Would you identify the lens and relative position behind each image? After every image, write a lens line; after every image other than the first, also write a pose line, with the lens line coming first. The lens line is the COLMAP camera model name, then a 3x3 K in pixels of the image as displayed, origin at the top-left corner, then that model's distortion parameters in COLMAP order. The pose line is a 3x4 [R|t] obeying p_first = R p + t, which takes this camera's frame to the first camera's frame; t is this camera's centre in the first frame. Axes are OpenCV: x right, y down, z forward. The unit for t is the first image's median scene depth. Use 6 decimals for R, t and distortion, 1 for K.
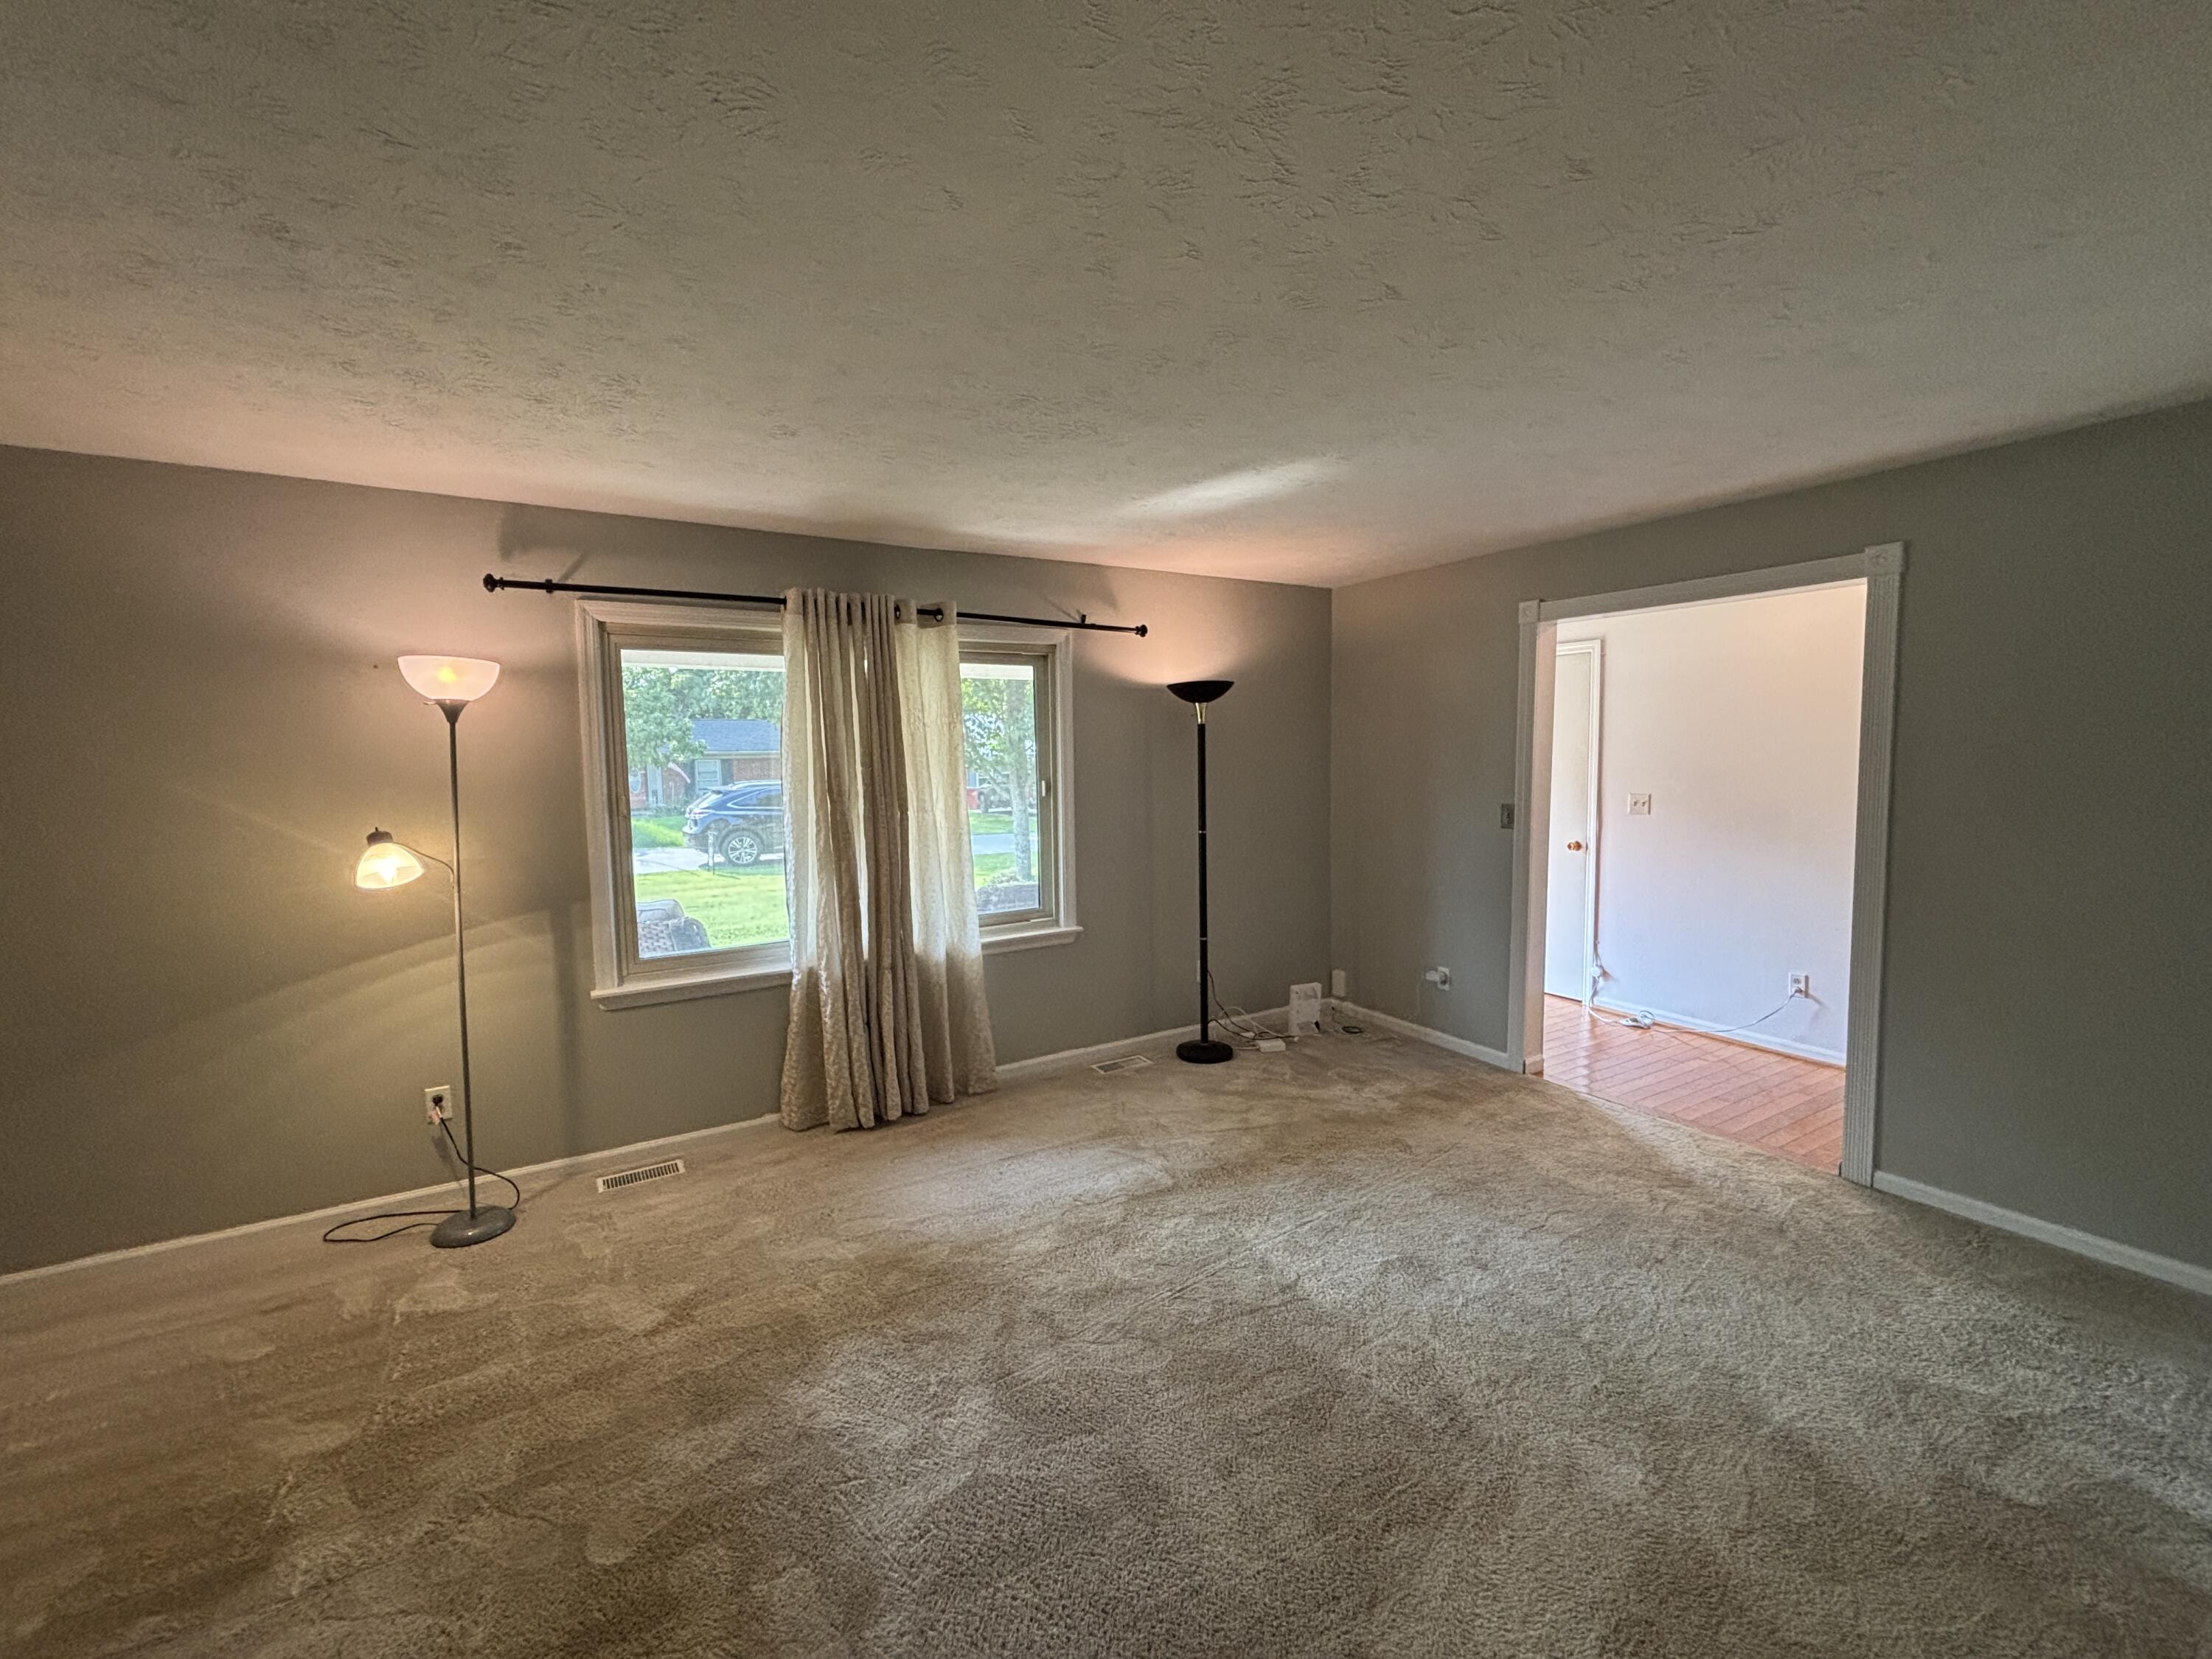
lens RADIAL K [[895.5, 0, 1107.0], [0, 895.5, 819.7], [0, 0, 1]] dist [-0.001623, -0.000267]
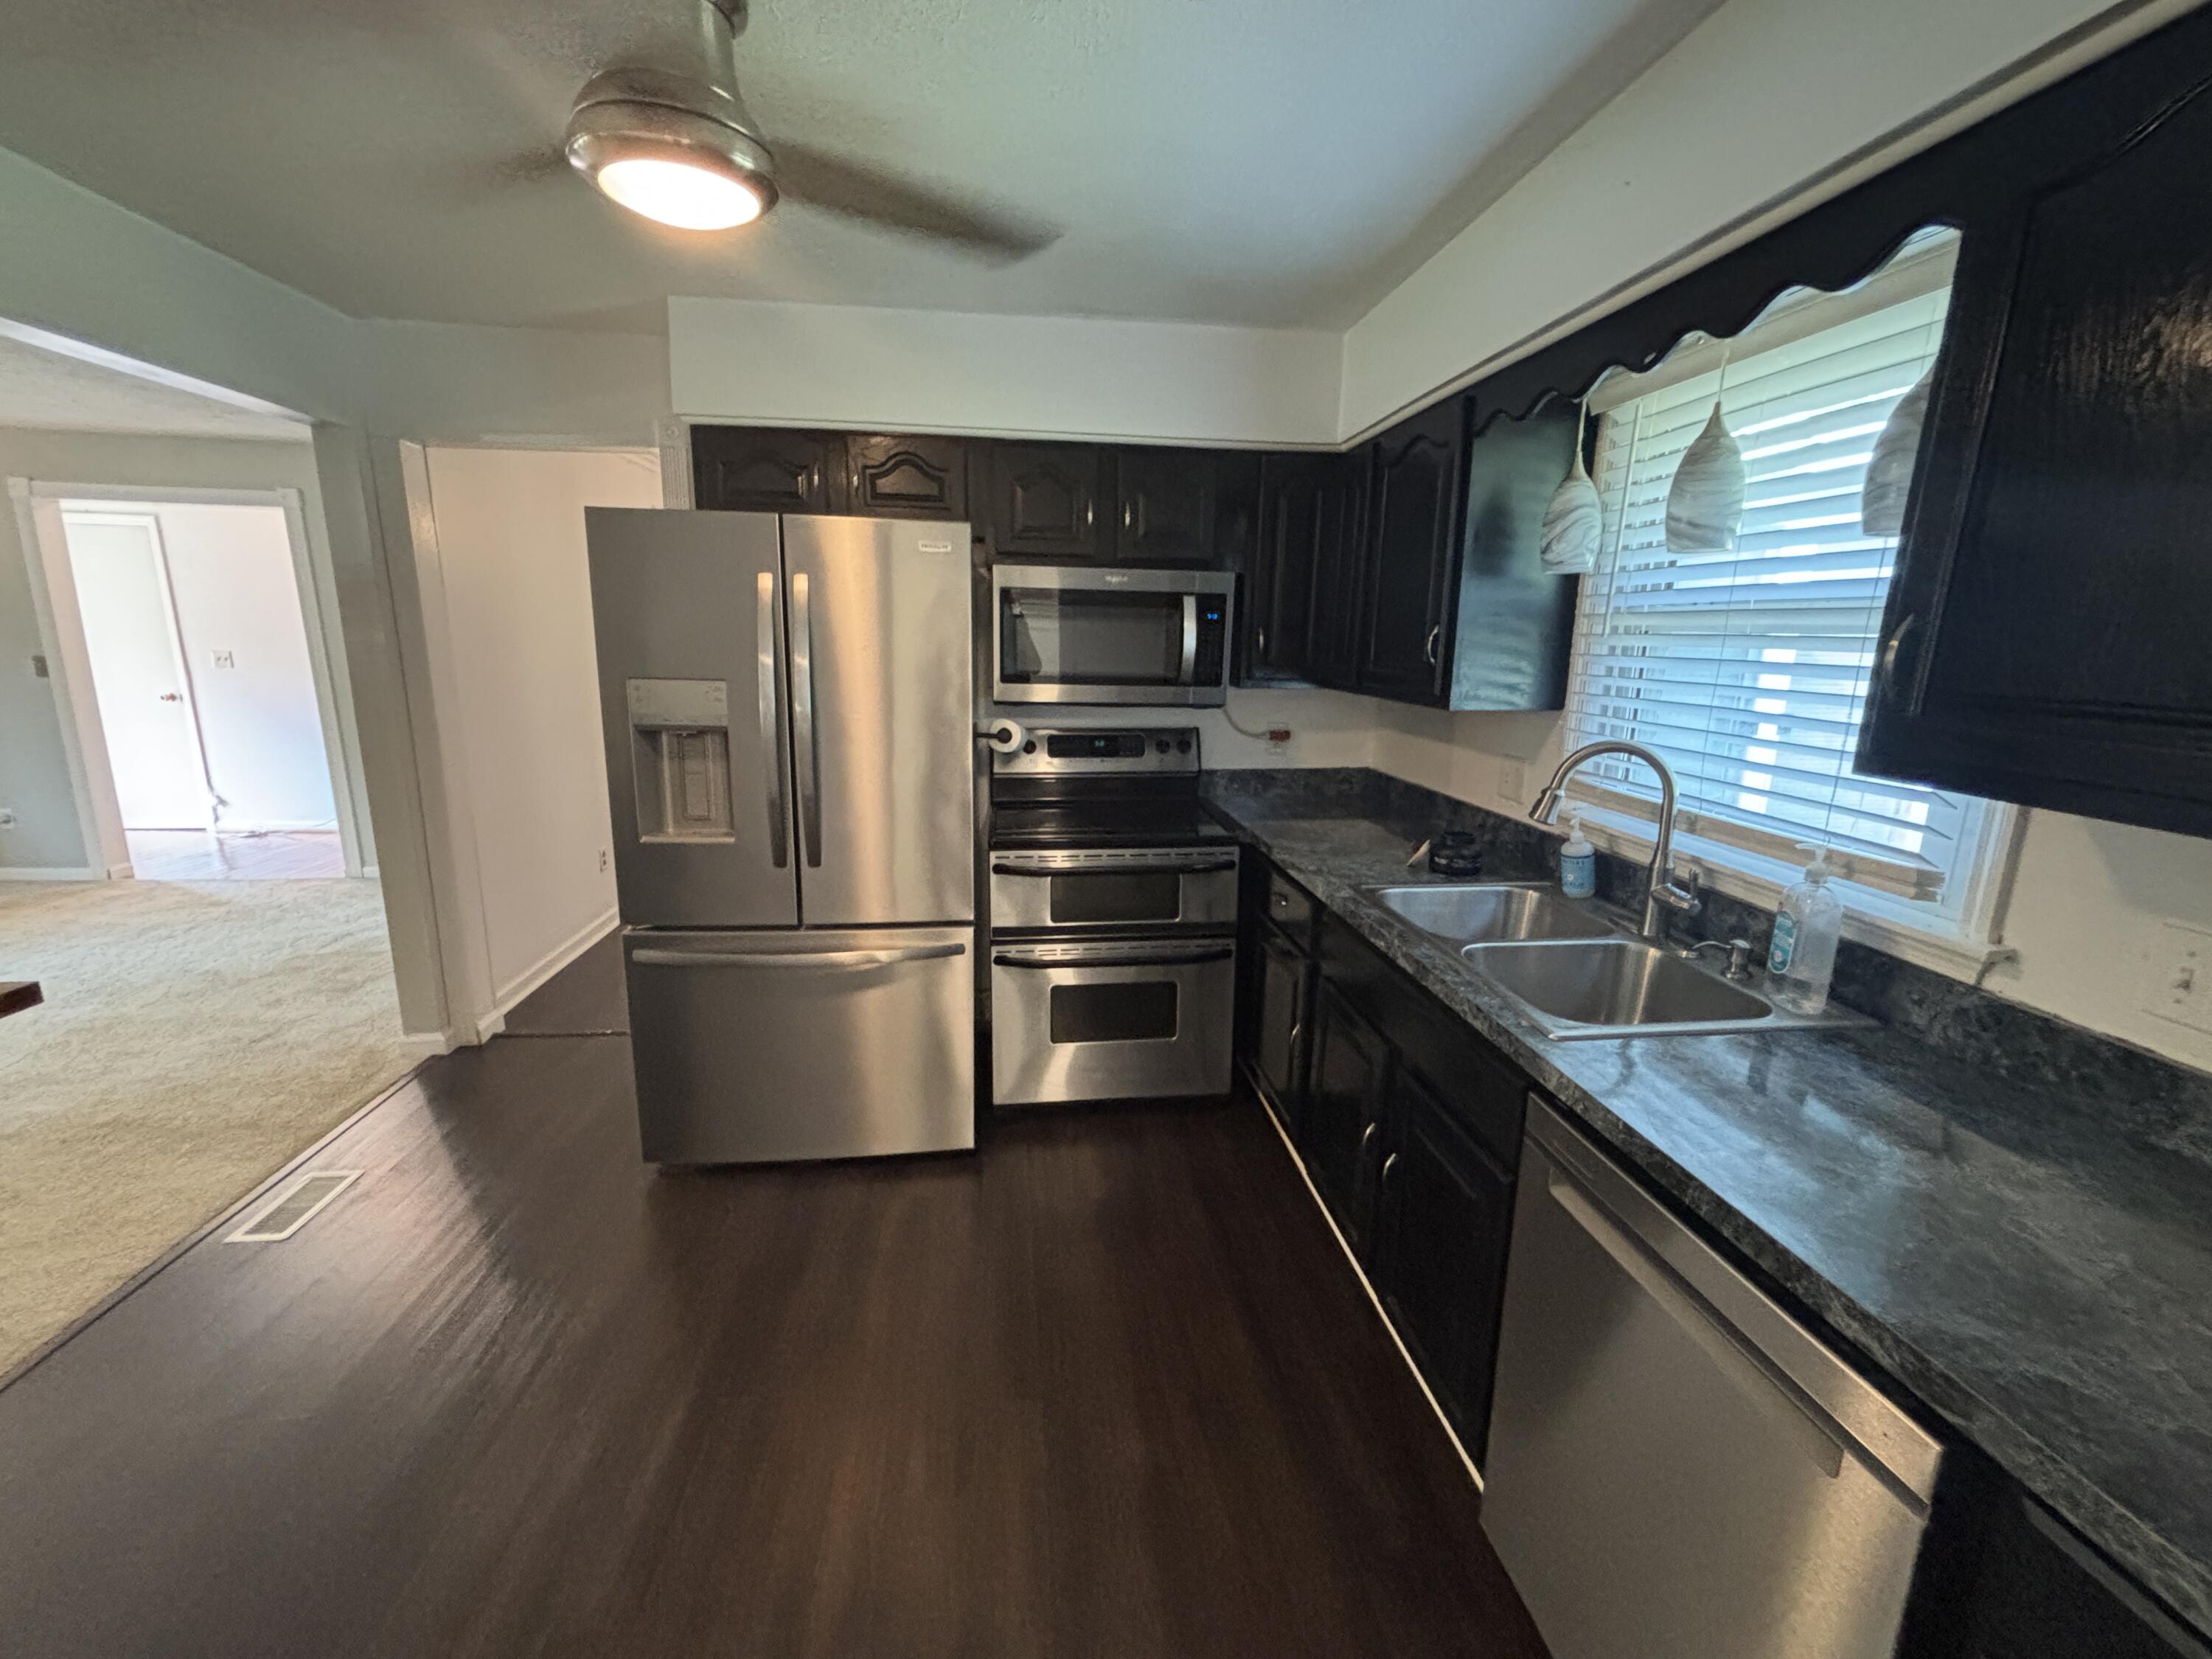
lens RADIAL K [[895.5, 0, 1107.0], [0, 895.5, 819.7], [0, 0, 1]] dist [-0.001623, -0.000267]
pose [[0.407755, -0.163116, 0.898403, -0.061684], [0.041975, 0.986223, 0.160010, 0.063897], [-0.912126, -0.027535, 0.408984, -0.730131]]
